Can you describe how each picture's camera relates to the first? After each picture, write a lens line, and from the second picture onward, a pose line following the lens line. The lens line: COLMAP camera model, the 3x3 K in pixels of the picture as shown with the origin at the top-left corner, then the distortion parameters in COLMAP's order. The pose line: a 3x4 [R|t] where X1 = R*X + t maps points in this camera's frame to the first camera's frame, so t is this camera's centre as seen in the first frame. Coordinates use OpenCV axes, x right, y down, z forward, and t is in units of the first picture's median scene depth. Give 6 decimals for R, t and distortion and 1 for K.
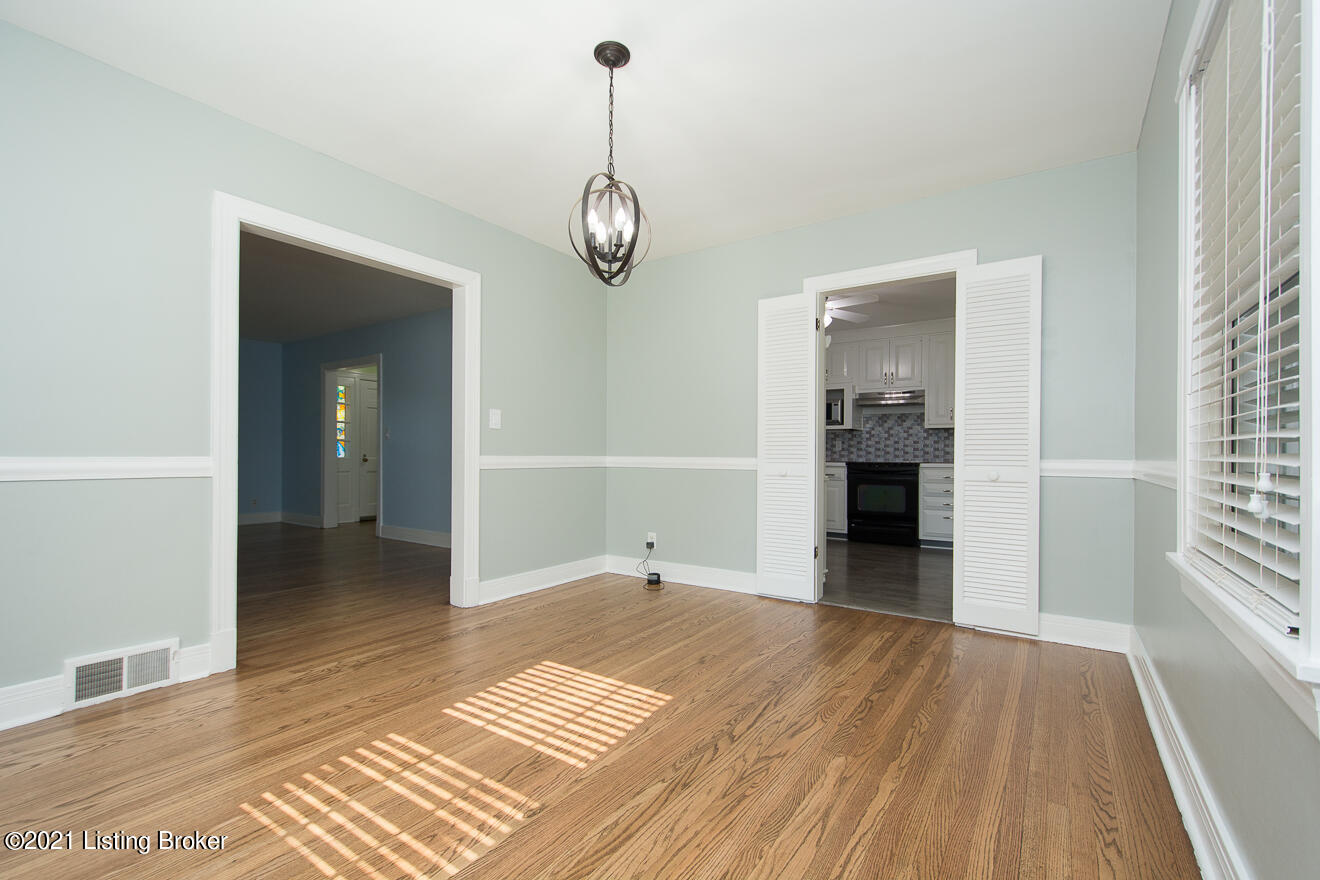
lens RADIAL K [[576.0, 0, 665.6], [0, 576.0, 454.6], [0, 0, 1]] dist [0.001962, -0.000172]
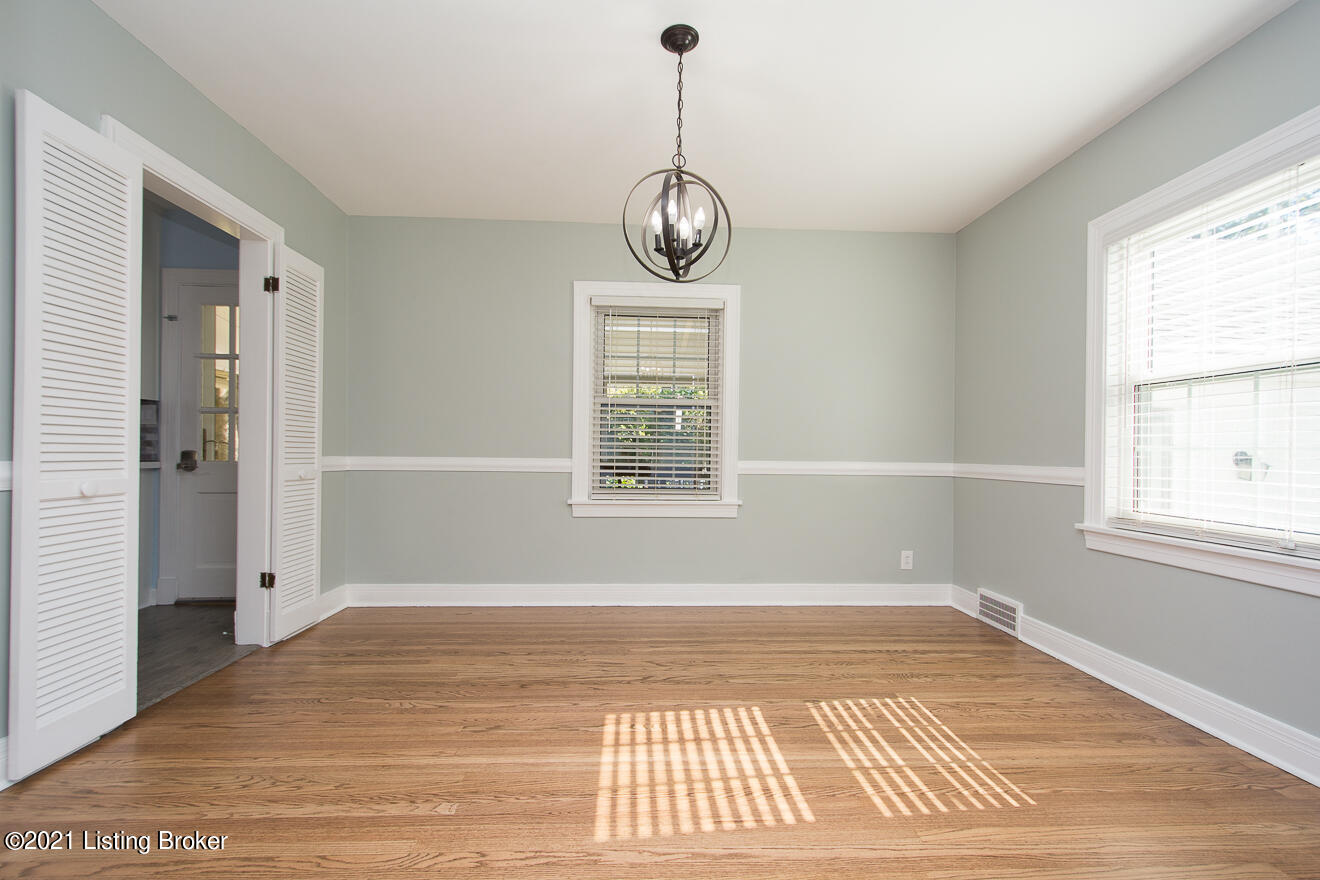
lens RADIAL K [[576.0, 0, 665.6], [0, 576.0, 454.6], [0, 0, 1]] dist [0.001962, -0.000172]
pose [[-0.607203, -0.014453, 0.794415, -0.962958], [-0.014627, 0.999868, 0.007011, -0.020077], [-0.794412, -0.007363, -0.607335, 1.818583]]
